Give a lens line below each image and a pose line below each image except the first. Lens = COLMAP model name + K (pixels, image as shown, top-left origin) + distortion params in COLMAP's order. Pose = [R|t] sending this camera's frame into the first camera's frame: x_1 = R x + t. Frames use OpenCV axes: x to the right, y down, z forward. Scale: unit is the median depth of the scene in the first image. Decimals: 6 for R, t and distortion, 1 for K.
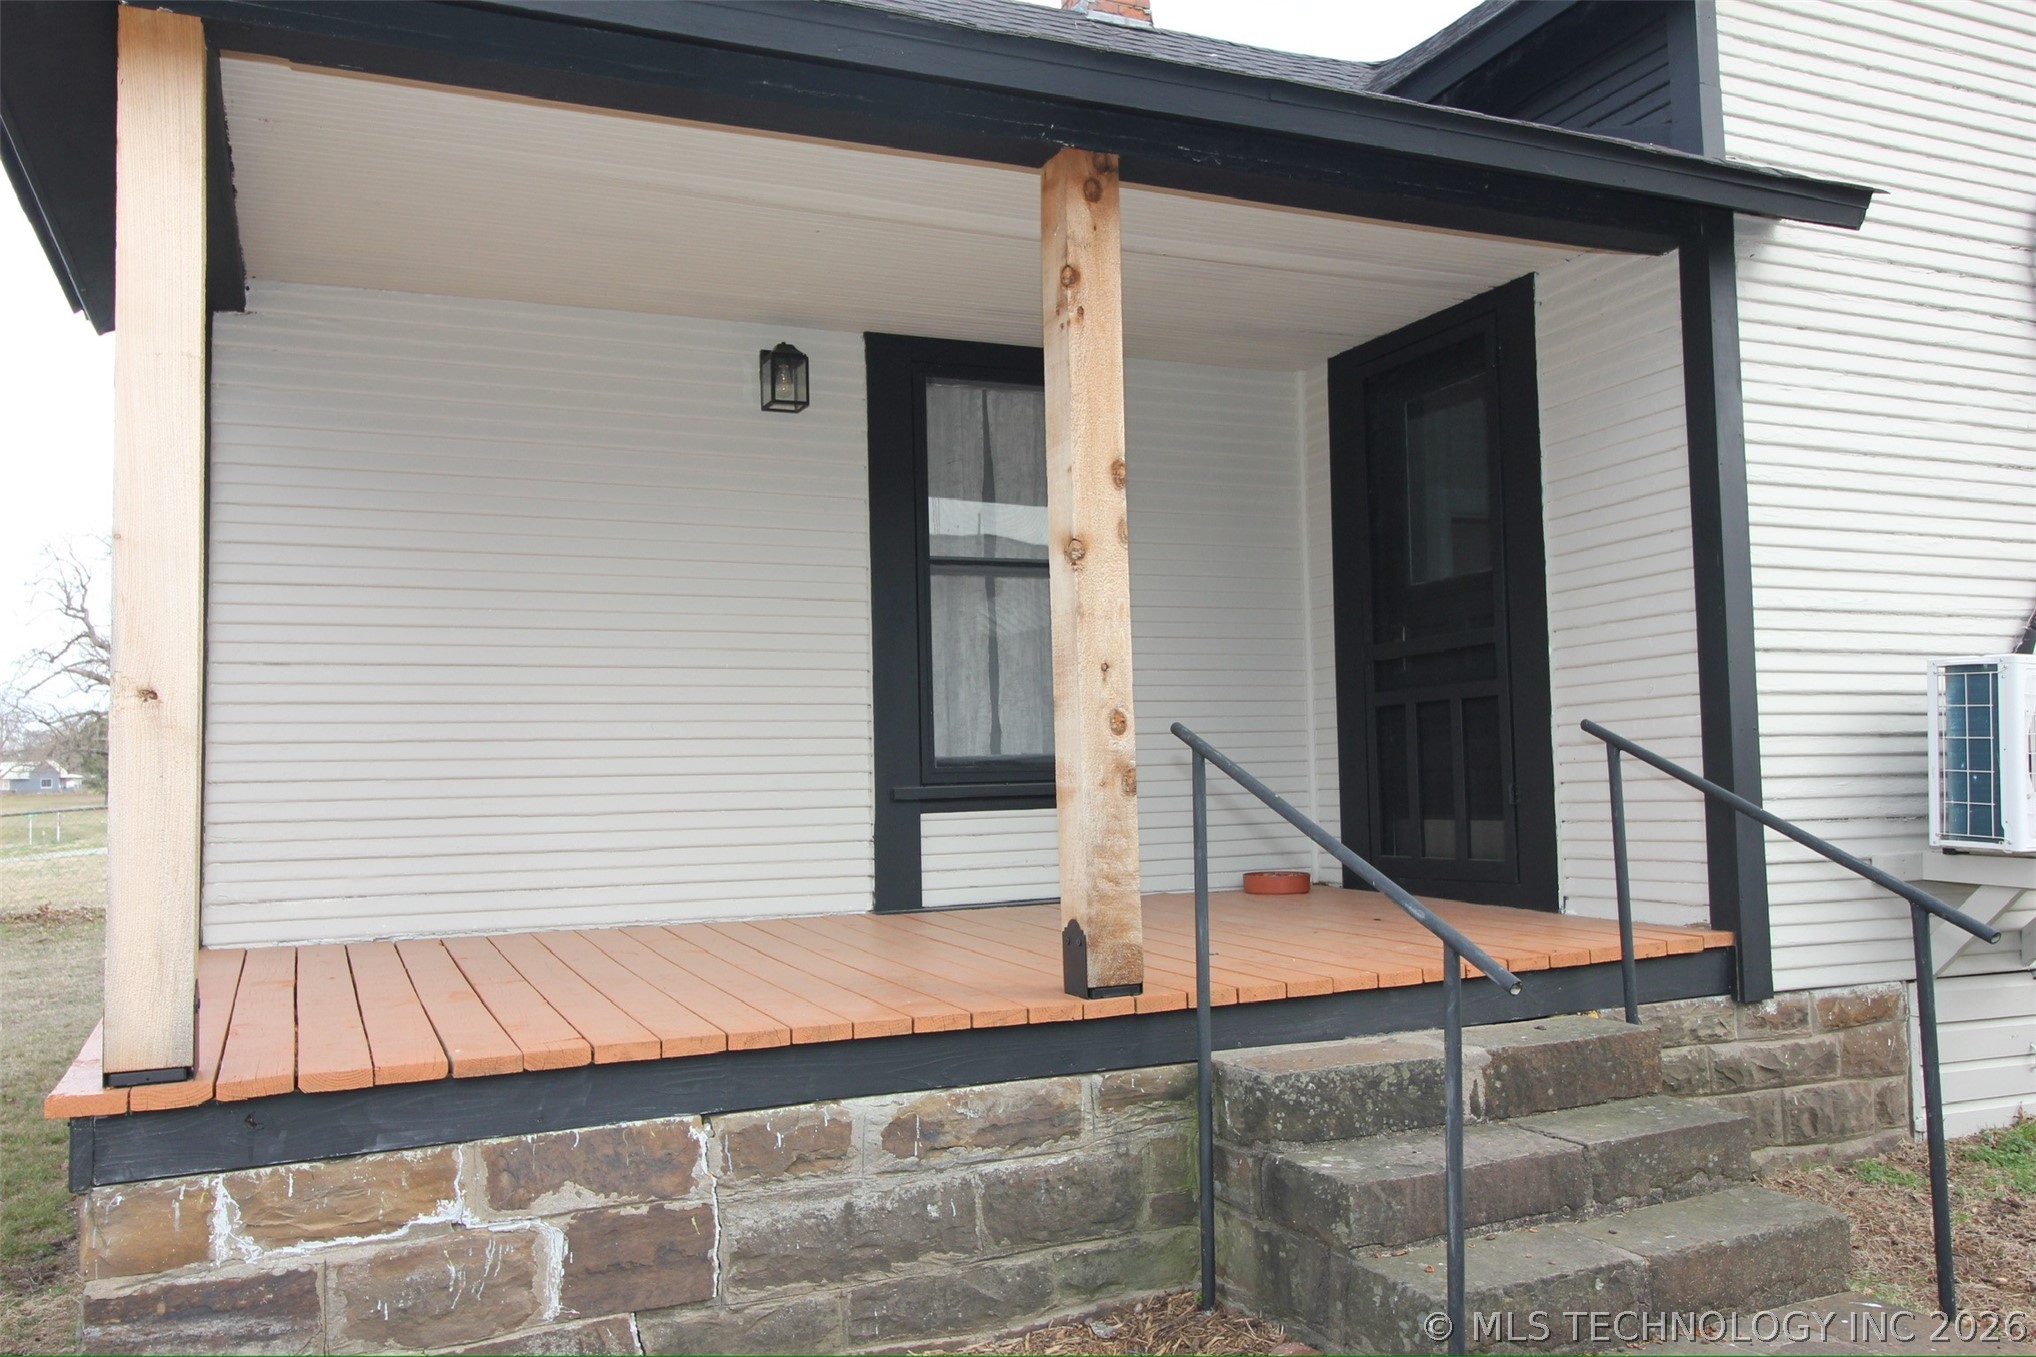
lens RADIAL K [[1598.0, 0, 1018.0], [0, 1598.0, 678.5], [0, 0, 1]] dist [0.005038, 0.002175]
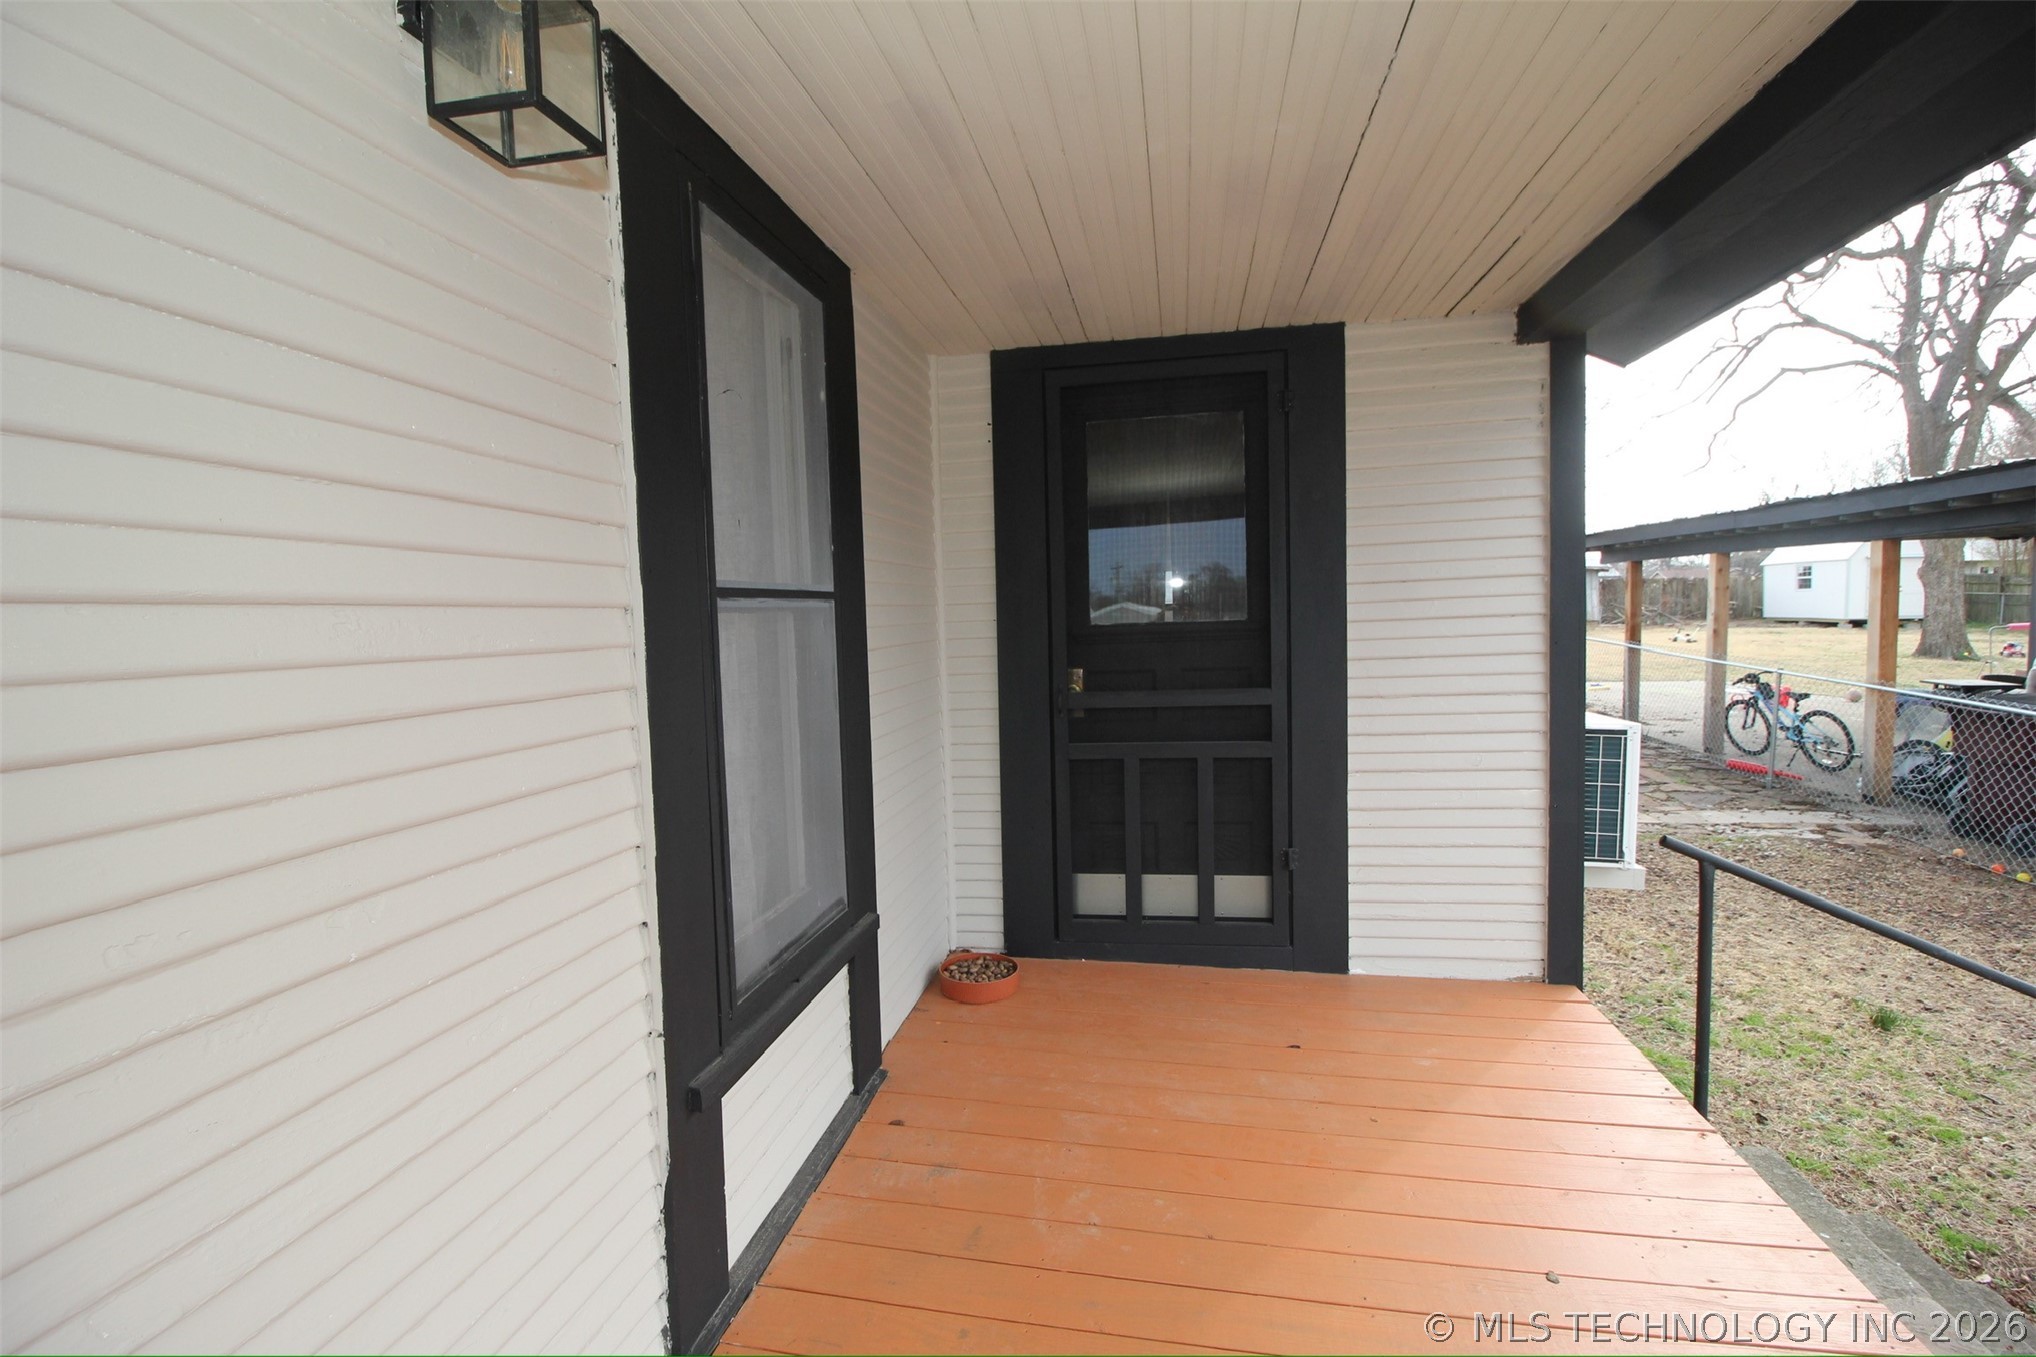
lens RADIAL K [[947.3, 0, 1012.4], [0, 947.3, 667.7], [0, 0, 1]] dist [0.008653, -0.017084]
pose [[0.563646, -0.038963, 0.825097, -0.264329], [-0.040351, 0.996396, 0.074616, -0.081373], [-0.825031, -0.075350, 0.560042, 0.824023]]
